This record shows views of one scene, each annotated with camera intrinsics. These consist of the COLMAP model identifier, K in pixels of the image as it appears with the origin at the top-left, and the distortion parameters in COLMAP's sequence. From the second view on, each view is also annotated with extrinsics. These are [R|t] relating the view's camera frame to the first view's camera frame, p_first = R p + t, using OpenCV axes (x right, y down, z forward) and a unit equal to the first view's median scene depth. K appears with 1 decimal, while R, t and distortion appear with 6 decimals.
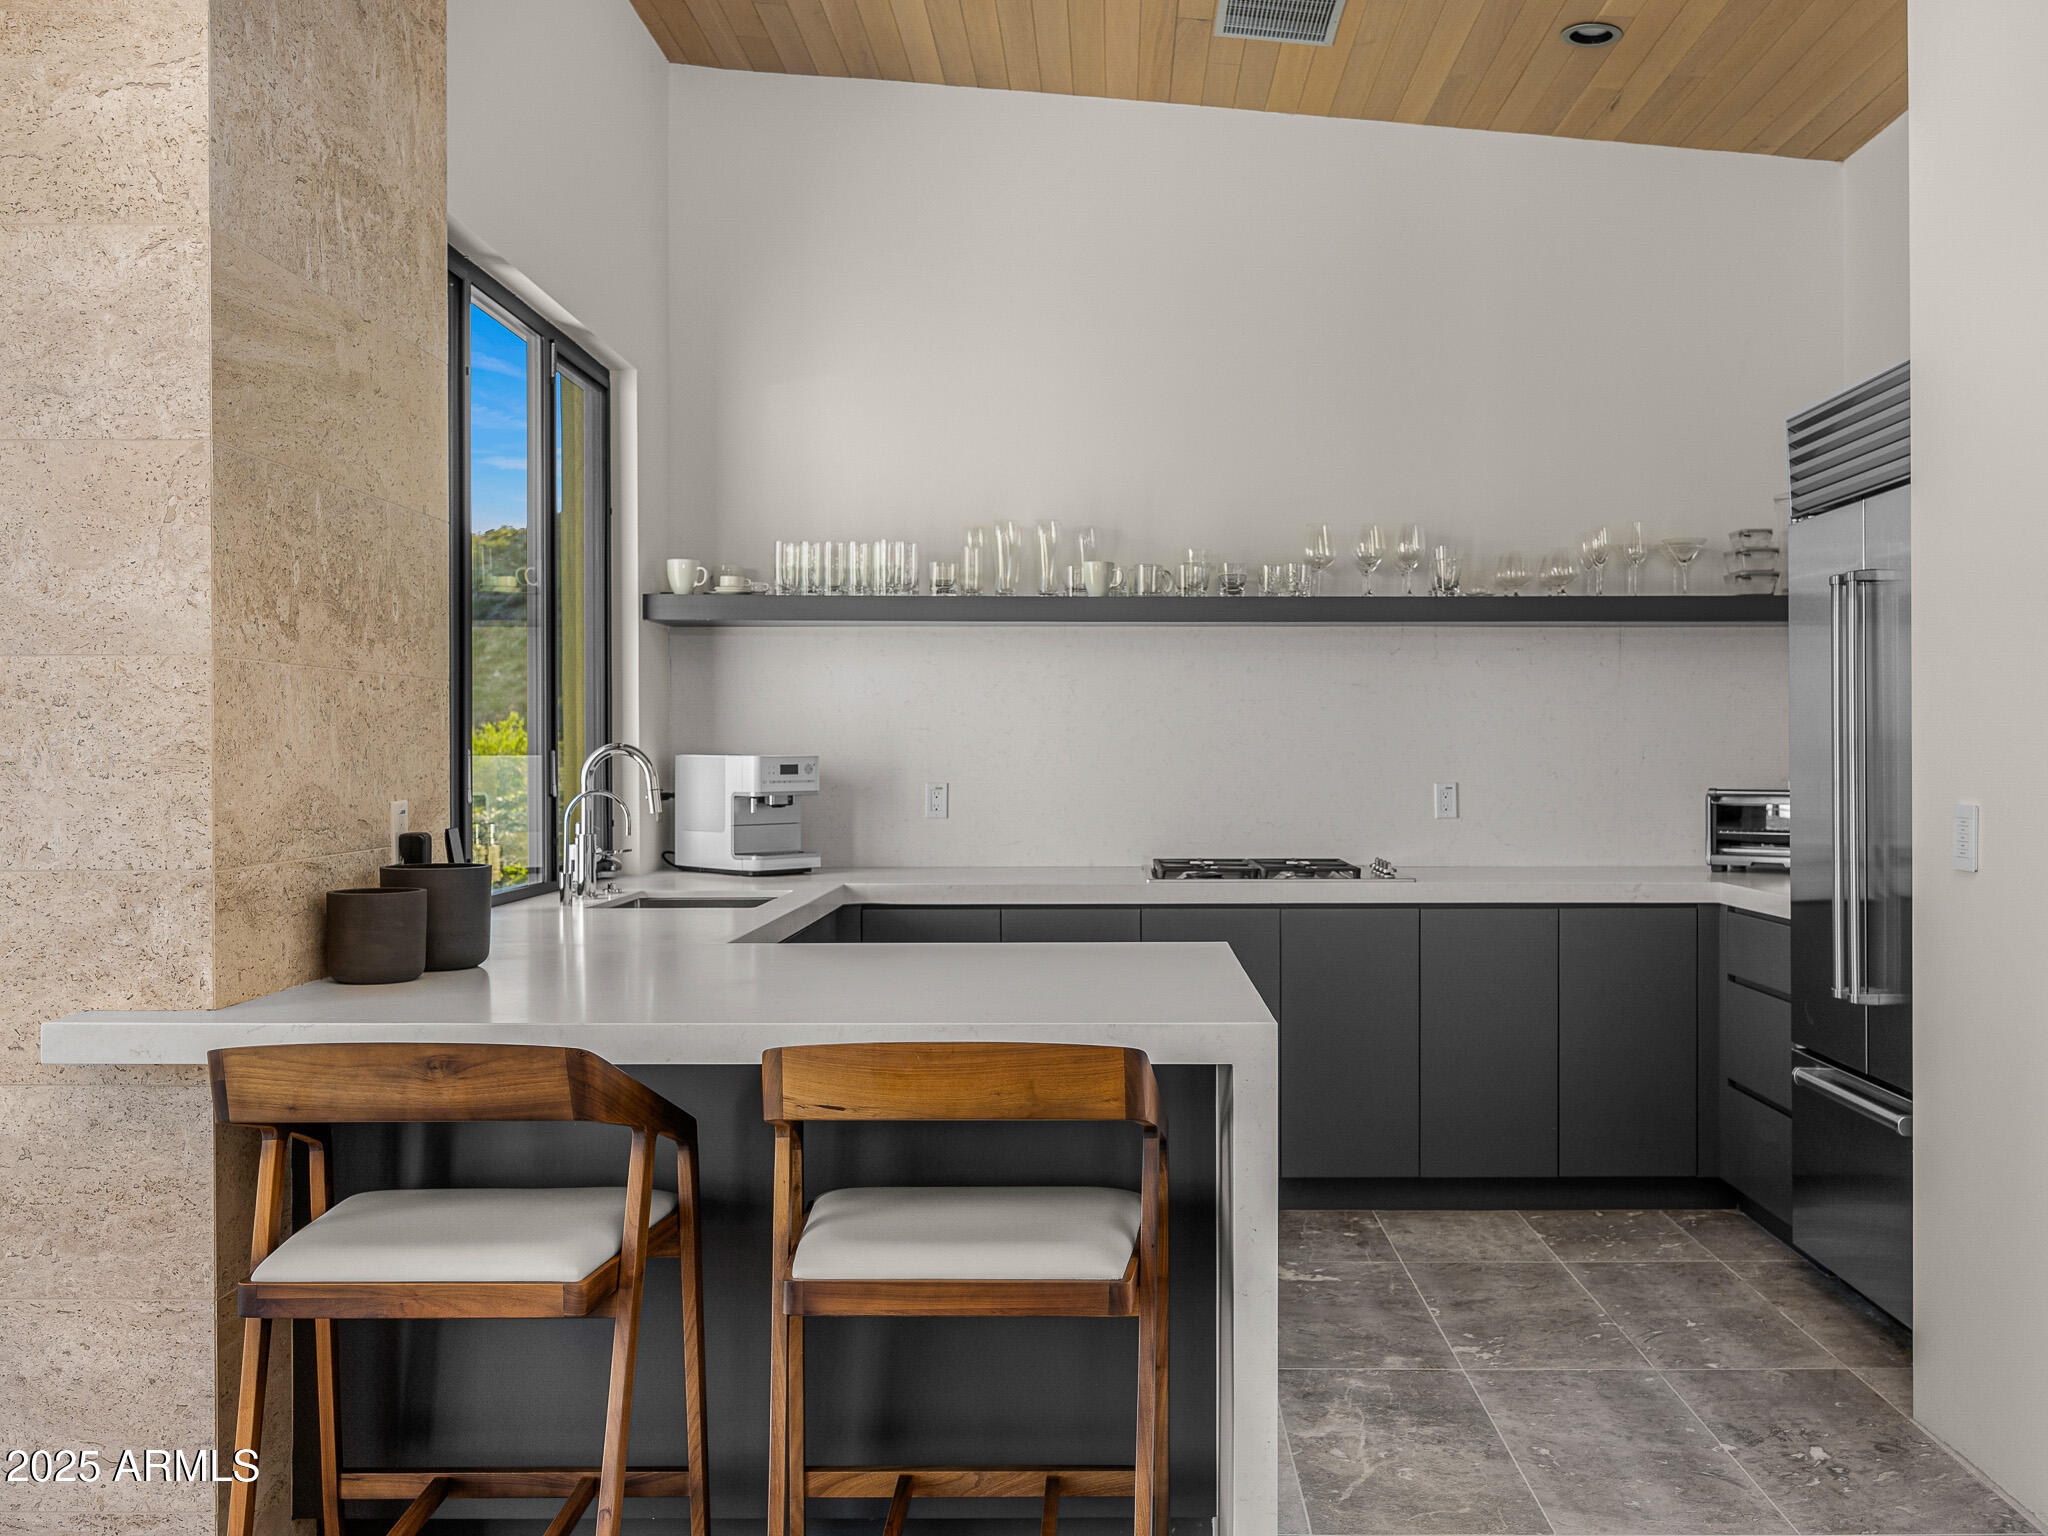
lens RADIAL K [[1594.7, 0, 1024.0], [0, 1594.7, 768.0], [0, 0, 1]] dist [-0.001972, -0.002976]
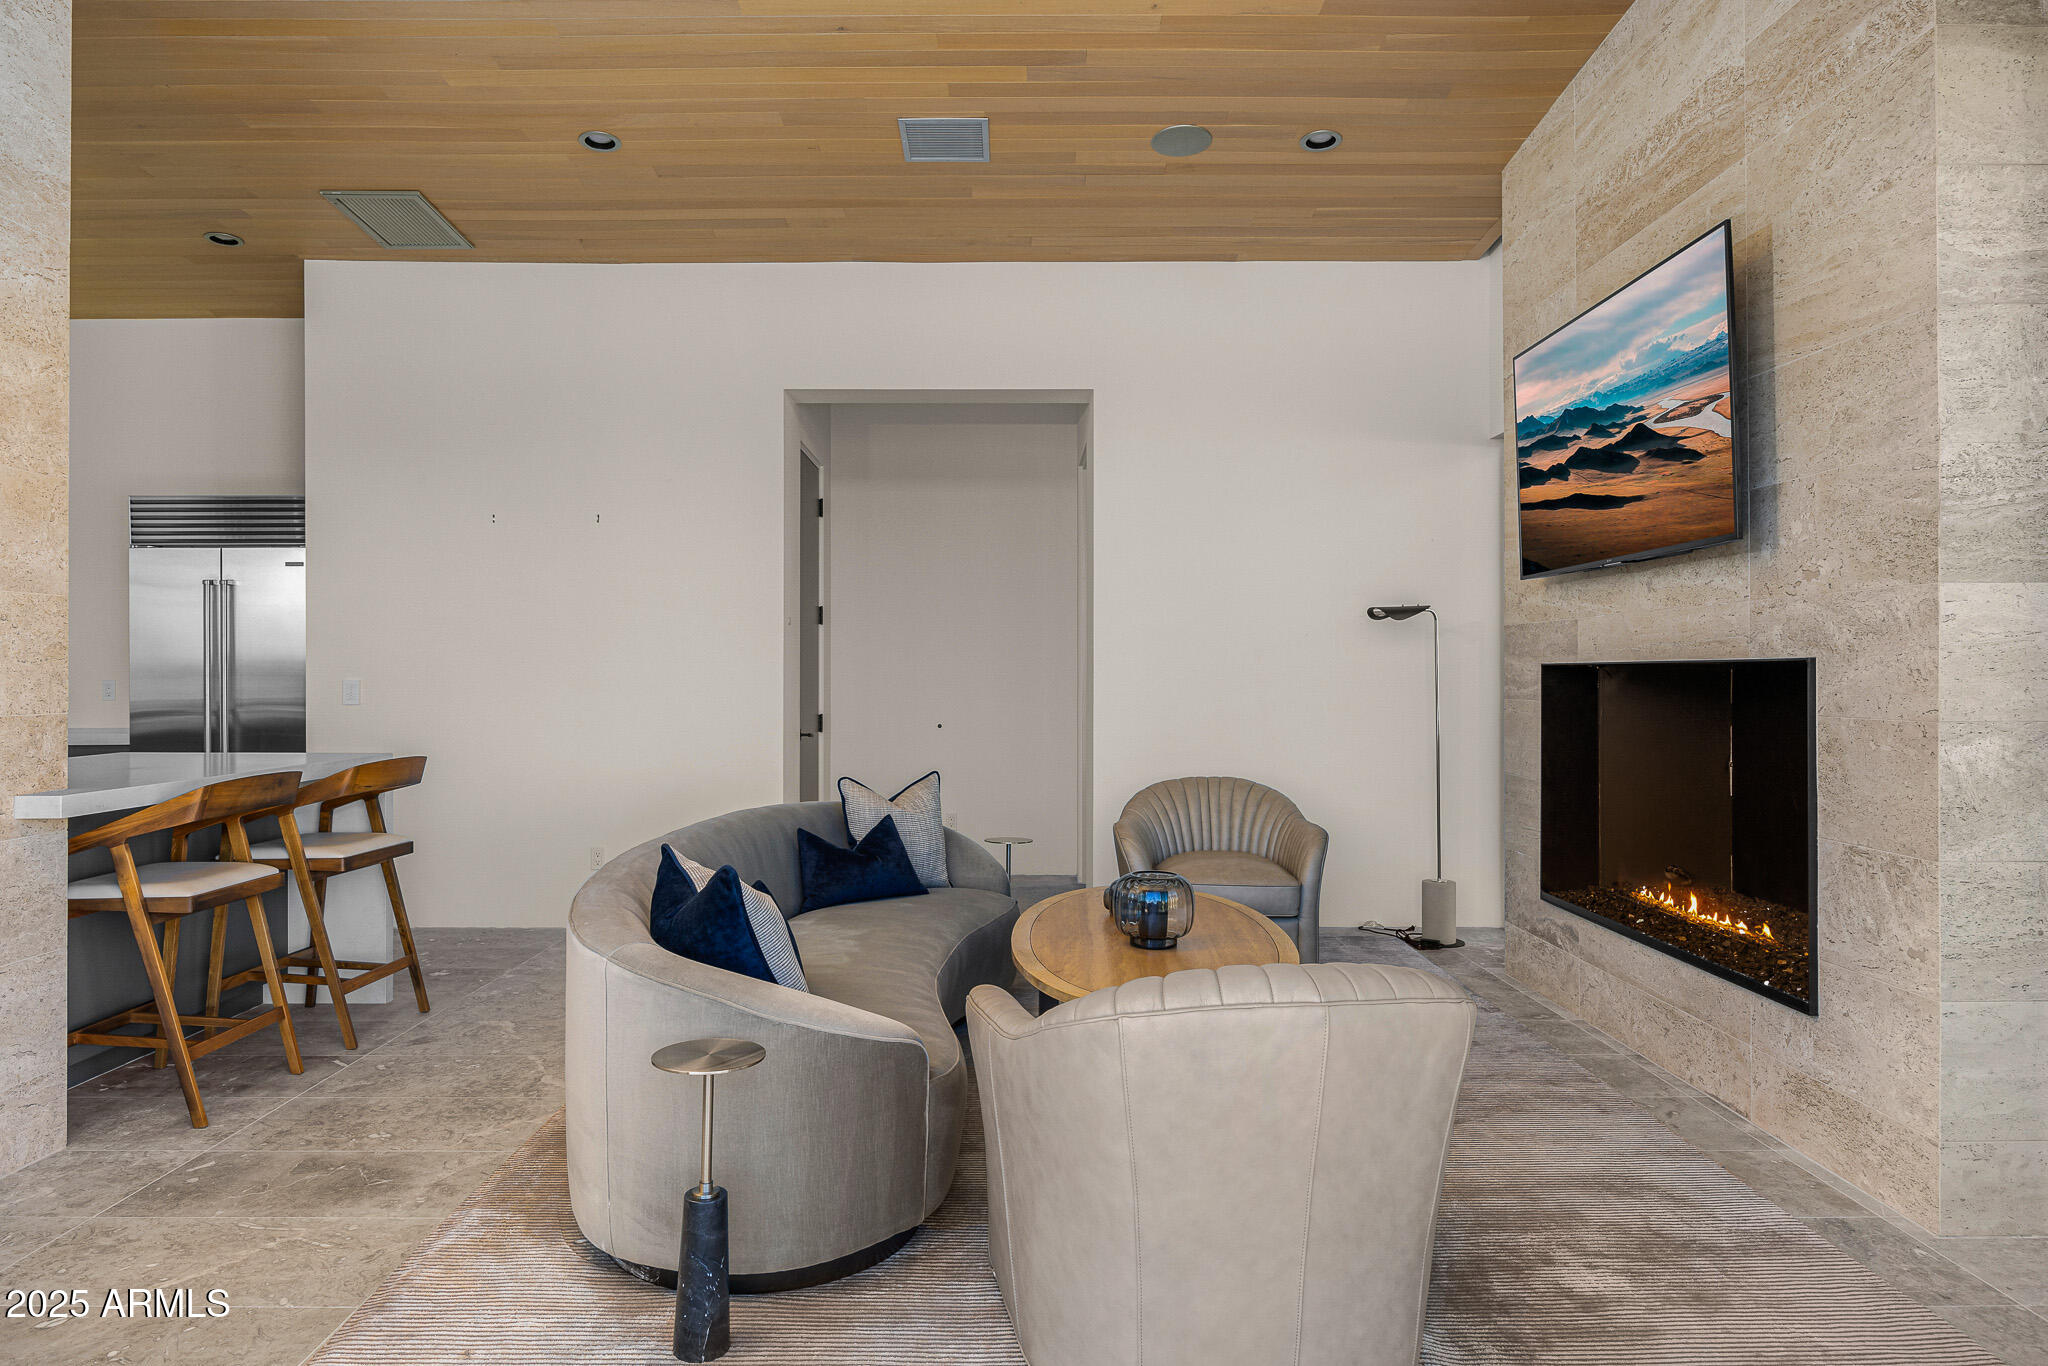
lens RADIAL K [[2081.1, 0, 1024.0], [0, 2081.1, 683.0], [0, 0, 1]] dist [-0.001183, -0.001093]
pose [[0.011792, -0.002364, 0.999928, -2.875108], [0.007447, 0.999970, 0.002276, 0.032309], [-0.999903, 0.007420, 0.011810, -0.132782]]
